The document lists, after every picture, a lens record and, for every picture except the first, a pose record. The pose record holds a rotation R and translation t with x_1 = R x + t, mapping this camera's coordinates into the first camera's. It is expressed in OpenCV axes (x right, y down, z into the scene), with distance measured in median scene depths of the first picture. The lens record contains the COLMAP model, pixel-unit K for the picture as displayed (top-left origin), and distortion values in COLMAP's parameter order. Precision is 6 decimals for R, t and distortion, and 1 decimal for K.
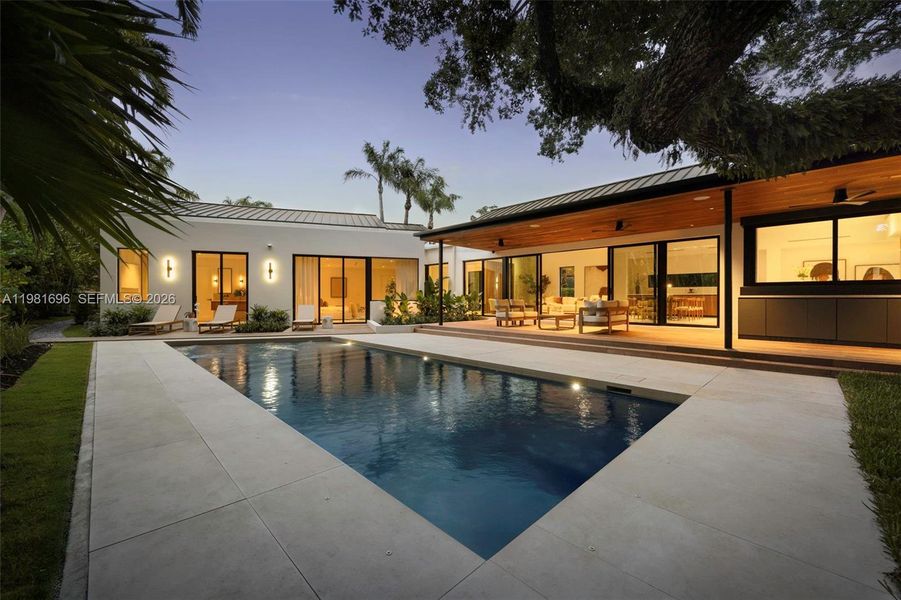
lens RADIAL K [[355.6, 0, 450.5], [0, 355.6, 300.0], [0, 0, 1]] dist [-0.002934, -0.000108]
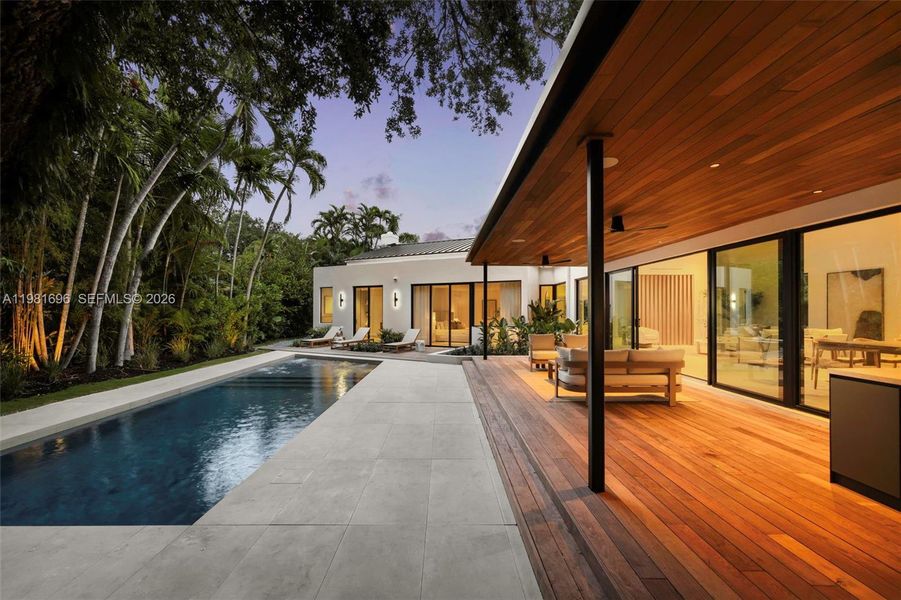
lens RADIAL K [[355.6, 0, 450.5], [0, 355.6, 300.0], [0, 0, 1]] dist [-0.002934, -0.000108]
pose [[0.721675, -0.019008, -0.691971, 0.466891], [-0.004469, 0.999474, -0.032116, -0.042433], [0.692218, 0.026269, 0.721211, 0.261906]]
